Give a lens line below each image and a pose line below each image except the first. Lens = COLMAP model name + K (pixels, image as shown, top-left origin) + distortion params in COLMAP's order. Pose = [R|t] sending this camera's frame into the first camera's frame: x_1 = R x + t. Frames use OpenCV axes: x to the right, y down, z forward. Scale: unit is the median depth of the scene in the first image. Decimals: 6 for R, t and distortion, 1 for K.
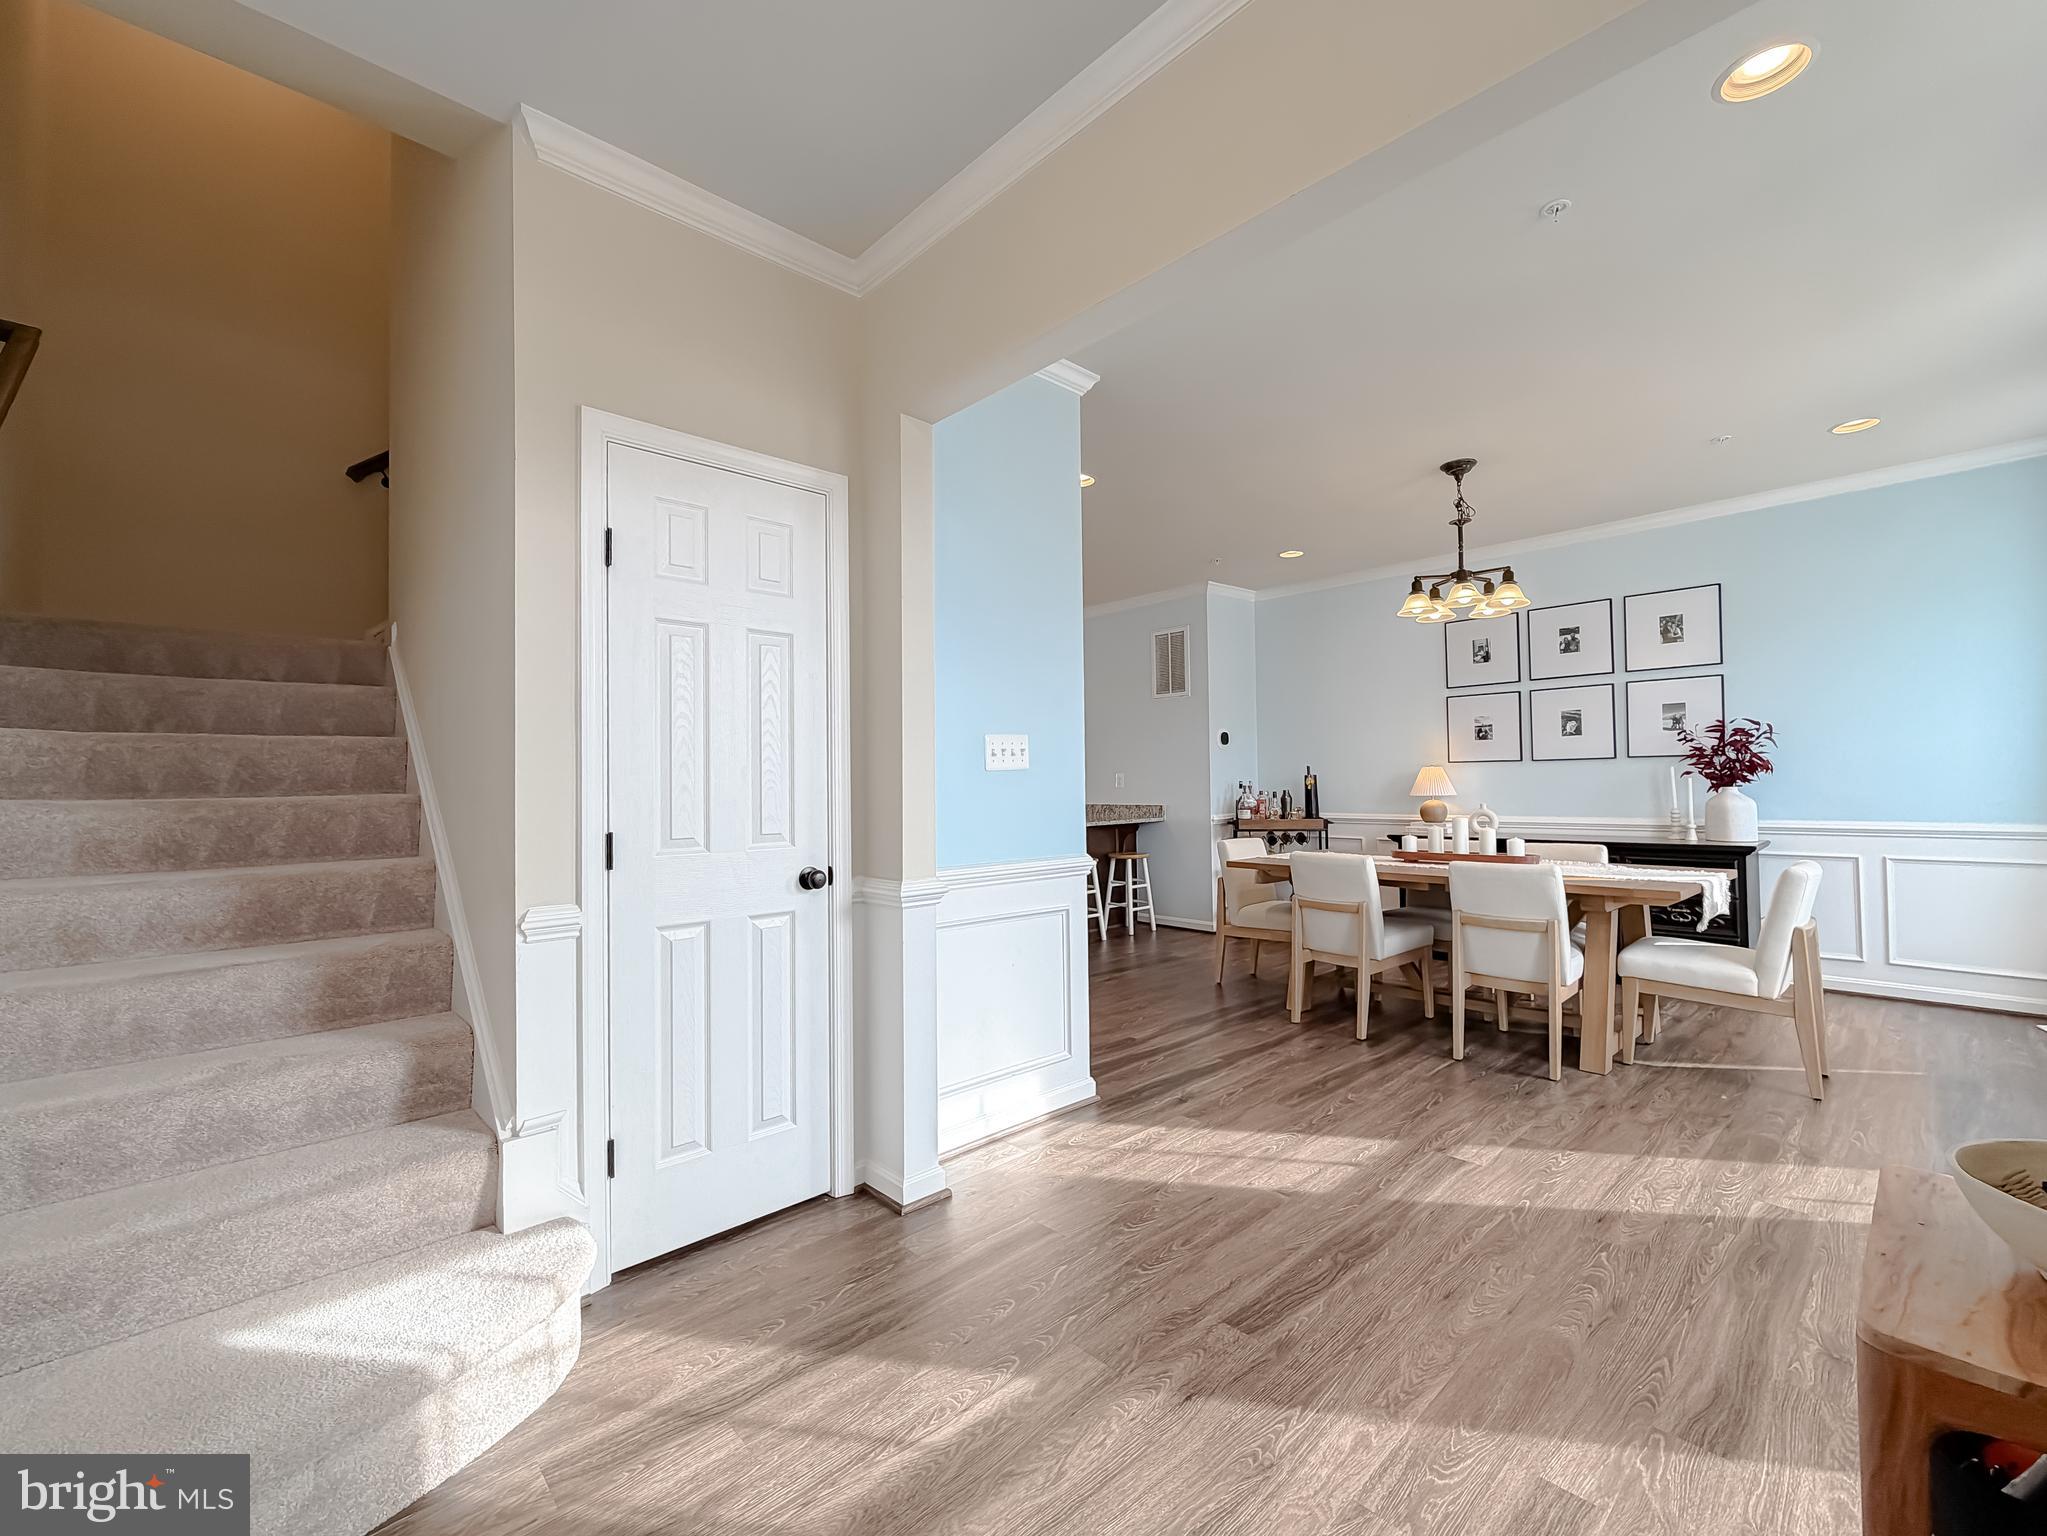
lens RADIAL K [[857.4, 0, 1021.3], [0, 857.4, 766.7], [0, 0, 1]] dist [-0.000642, -0.000130]
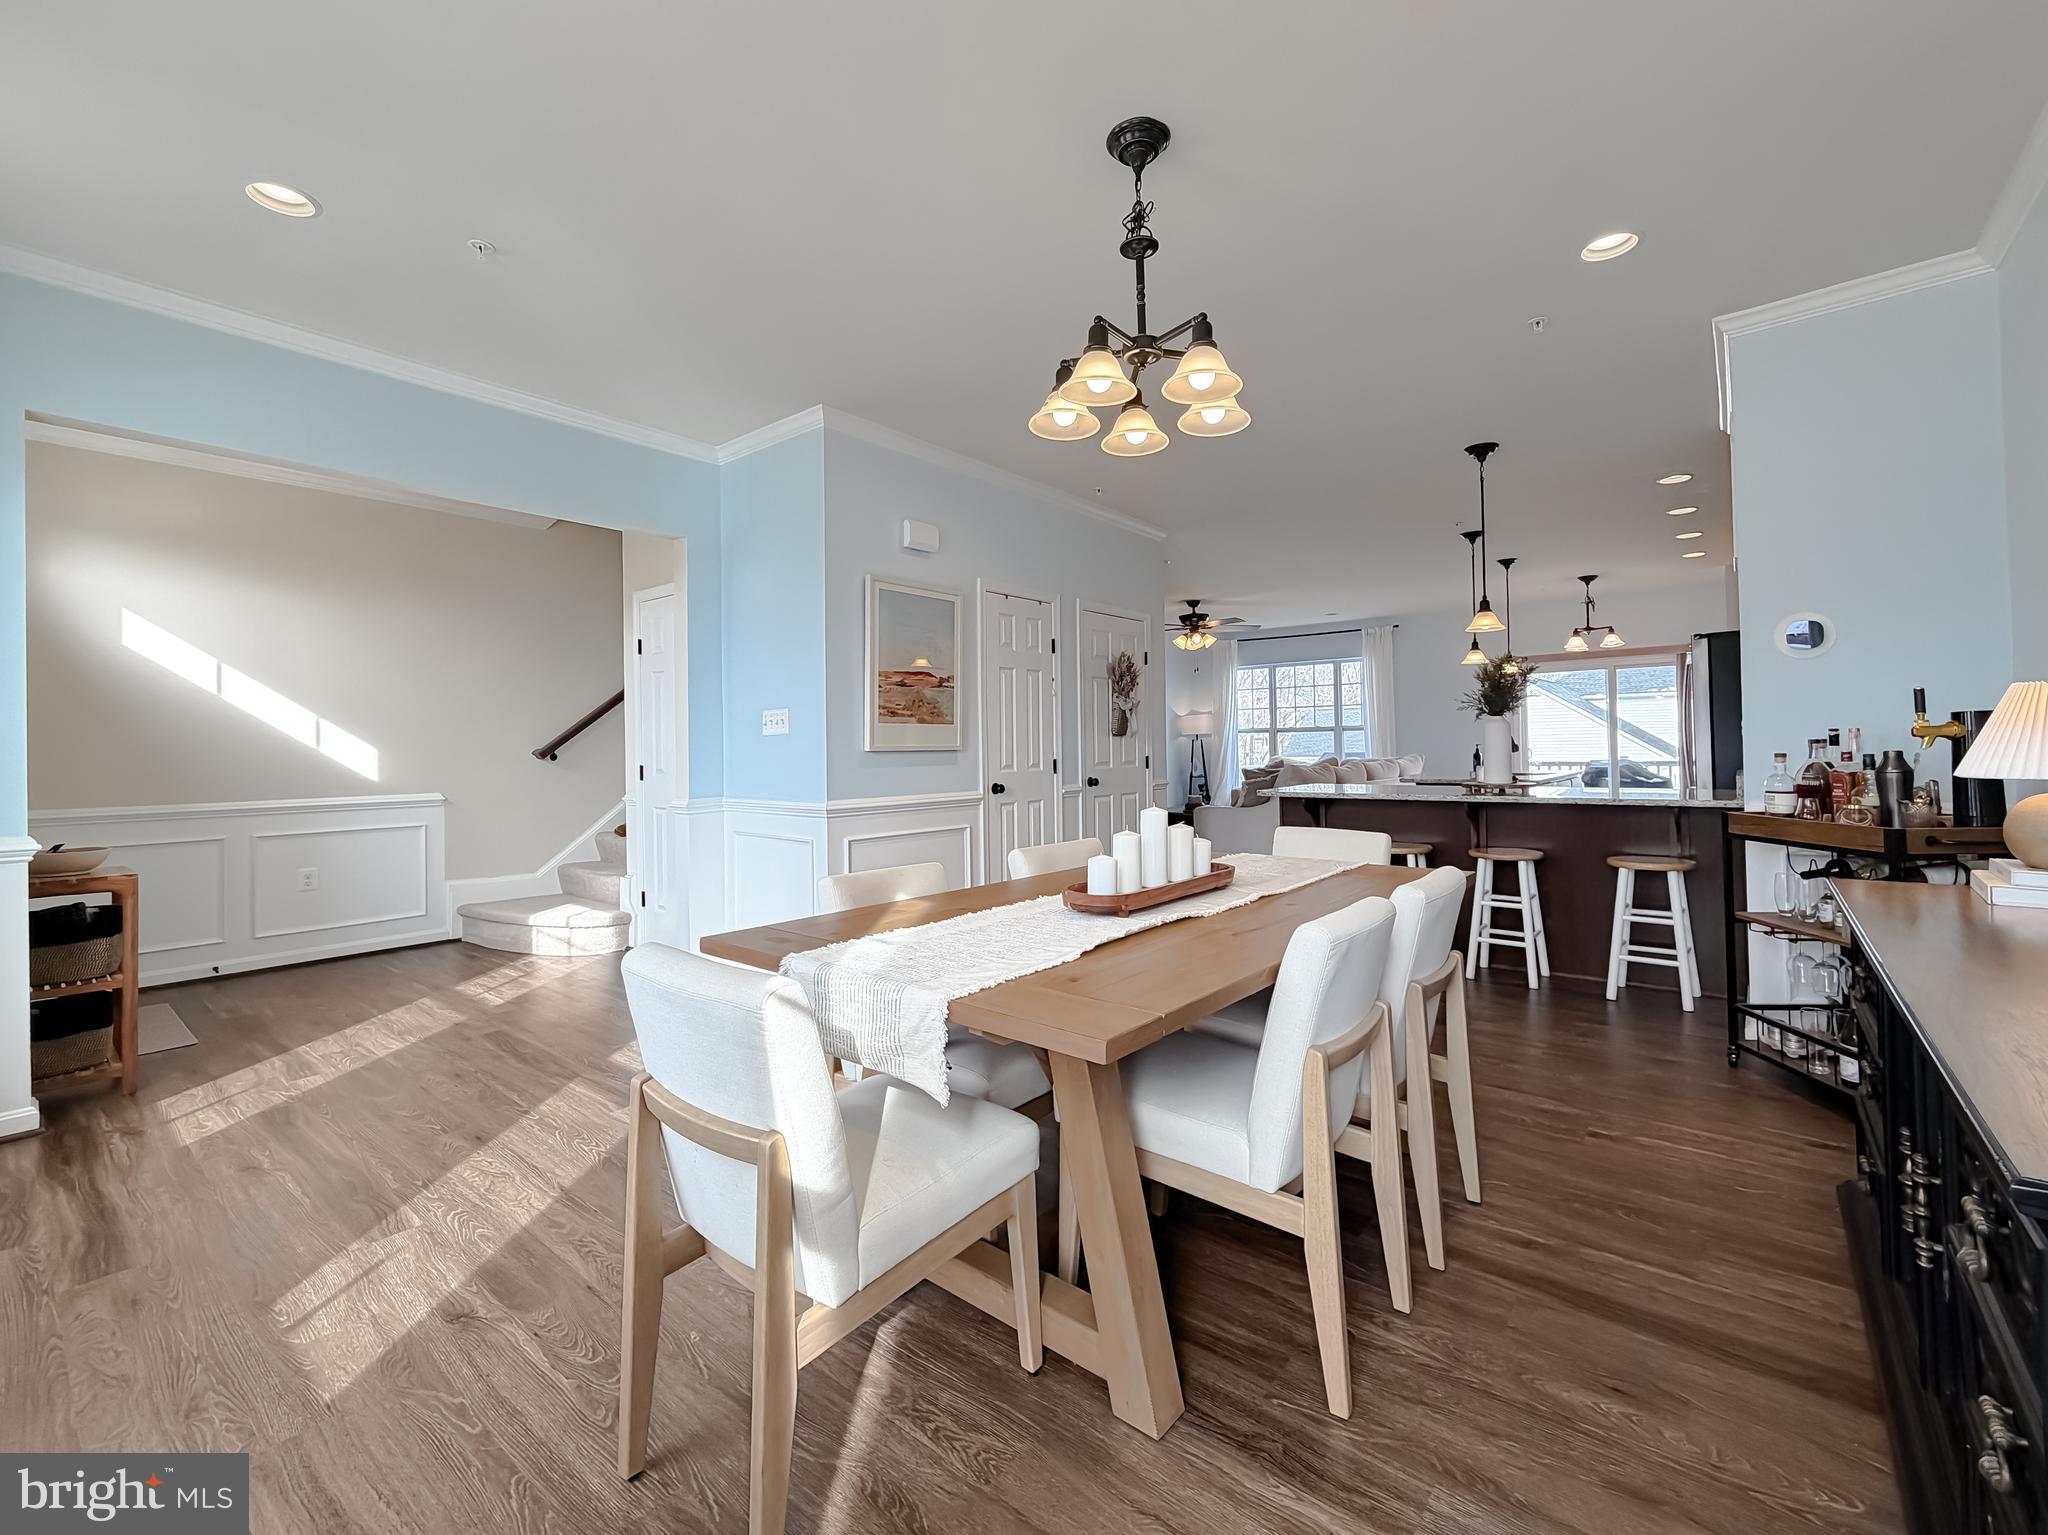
lens RADIAL K [[876.2, 0, 1021.8], [0, 876.2, 736.6], [0, 0, 1]] dist [0.000428, 0.000118]
pose [[0.133637, -0.000586, -0.991030, 0.942288], [0.031607, 0.999494, 0.003671, 0.009078], [0.990526, -0.031815, 0.133588, 0.772630]]
